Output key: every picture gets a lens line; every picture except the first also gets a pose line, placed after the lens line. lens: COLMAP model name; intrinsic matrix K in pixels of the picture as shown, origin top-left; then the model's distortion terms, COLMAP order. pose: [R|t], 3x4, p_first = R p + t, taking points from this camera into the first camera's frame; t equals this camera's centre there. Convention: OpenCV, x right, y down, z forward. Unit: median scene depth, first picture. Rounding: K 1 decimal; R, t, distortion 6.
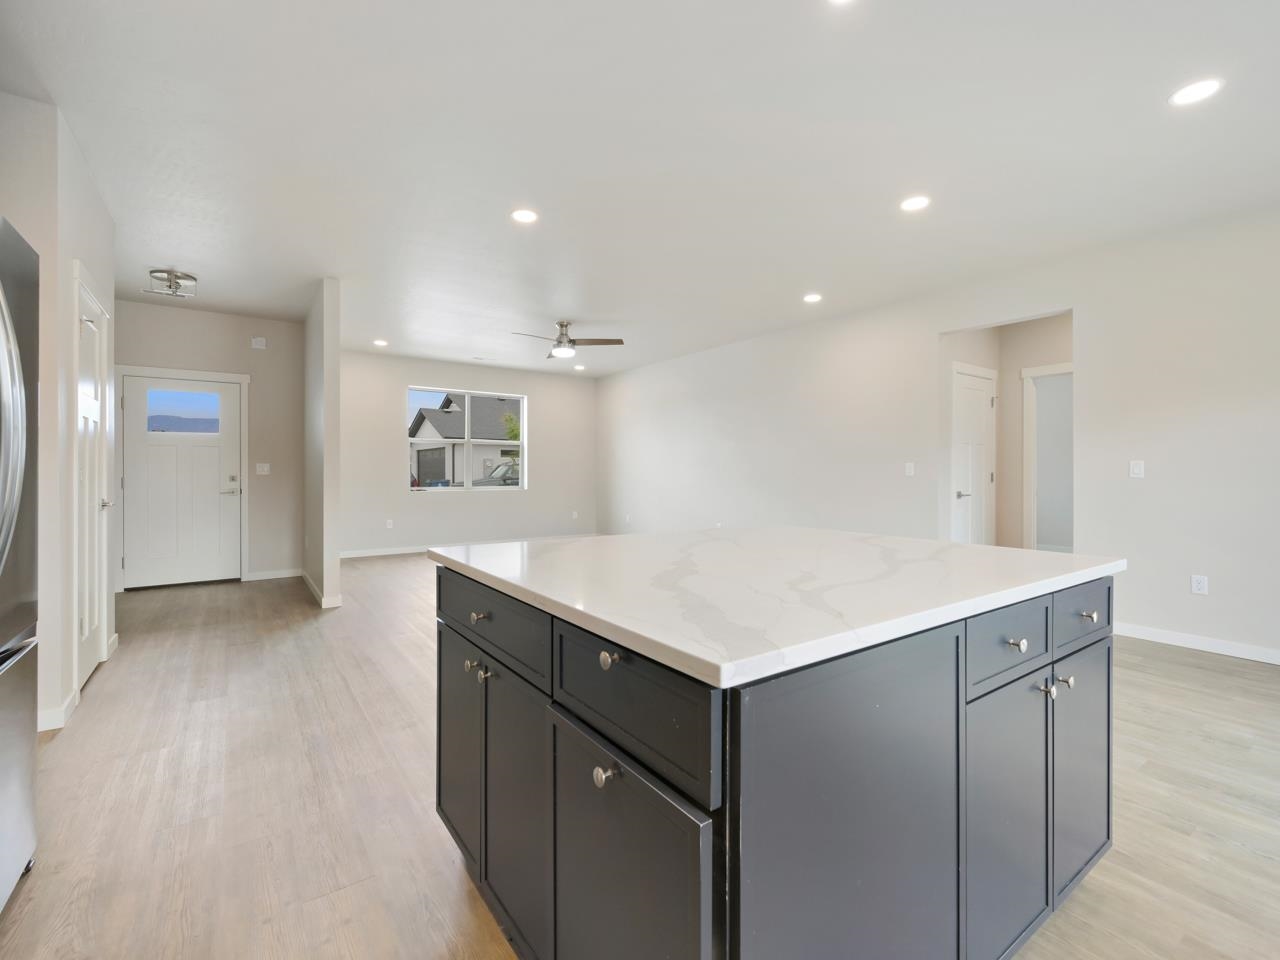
lens RADIAL K [[576.8, 0, 641.9], [0, 576.8, 474.3], [0, 0, 1]] dist [-0.000118, -0.000167]
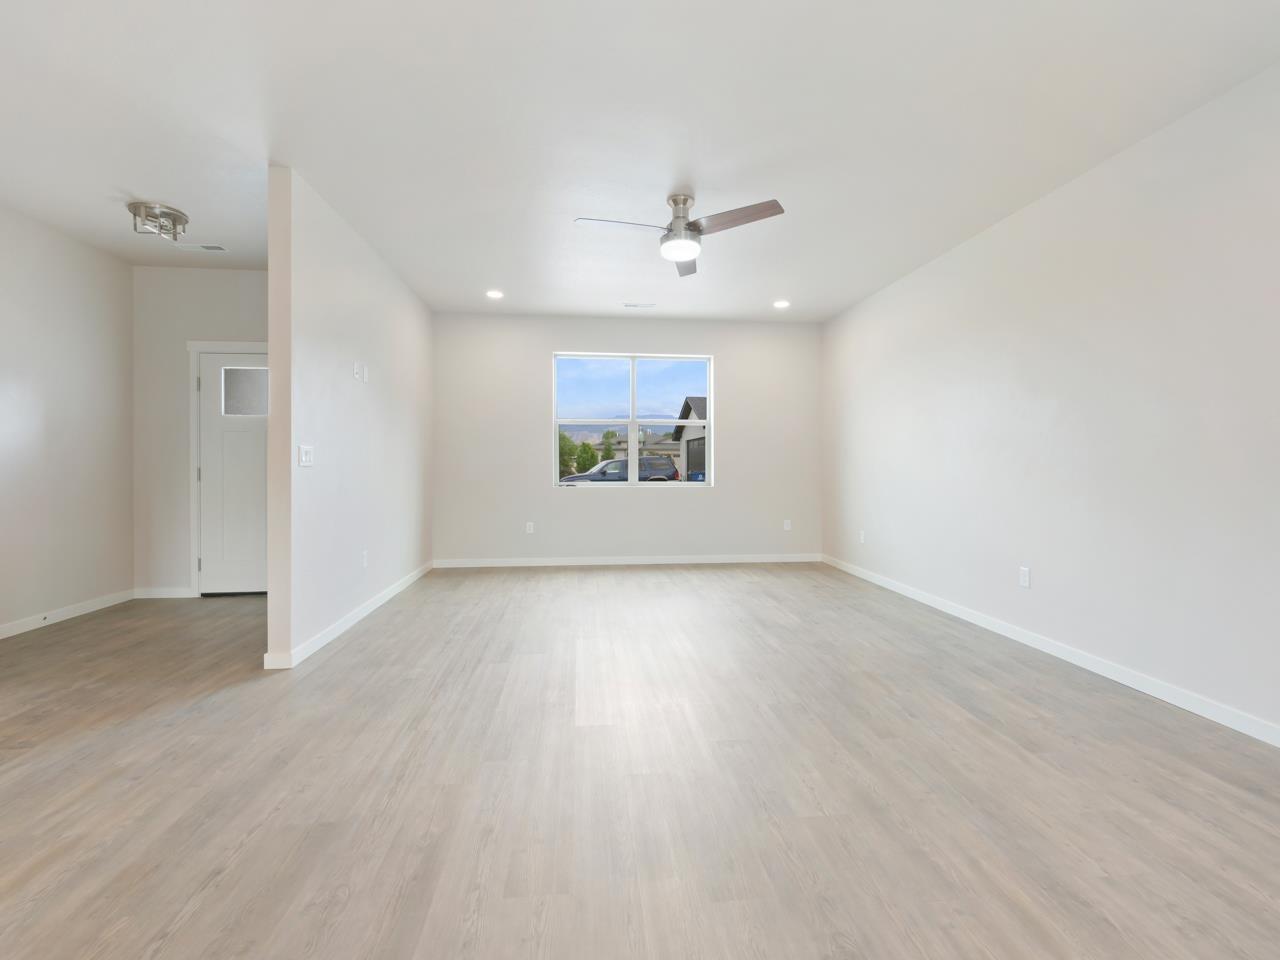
lens RADIAL K [[576.8, 0, 641.9], [0, 576.8, 474.3], [0, 0, 1]] dist [-0.000118, -0.000167]
pose [[0.872921, 0.011301, -0.487731, 0.107448], [-0.003610, 0.999854, 0.016705, -0.001926], [0.487848, -0.012821, 0.872834, 0.483647]]
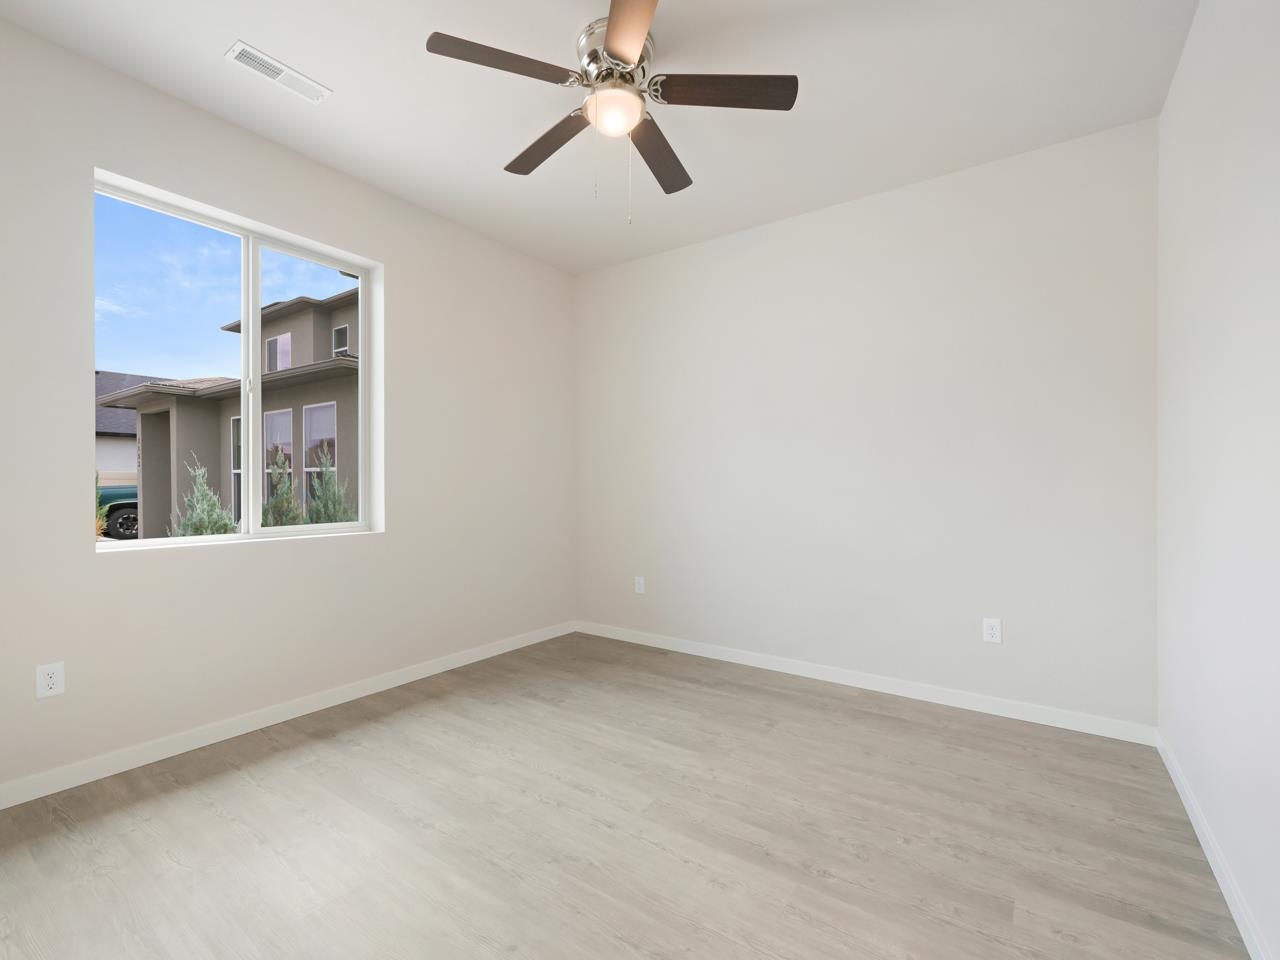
lens RADIAL K [[561.9, 0, 642.9], [0, 561.9, 500.2], [0, 0, 1]] dist [0.000069, -0.000027]
pose [[0.940403, -0.005744, 0.340012, -0.241686], [0.004921, 0.999983, 0.003283, 0.007871], [-0.340025, -0.001414, 0.940415, 0.872075]]
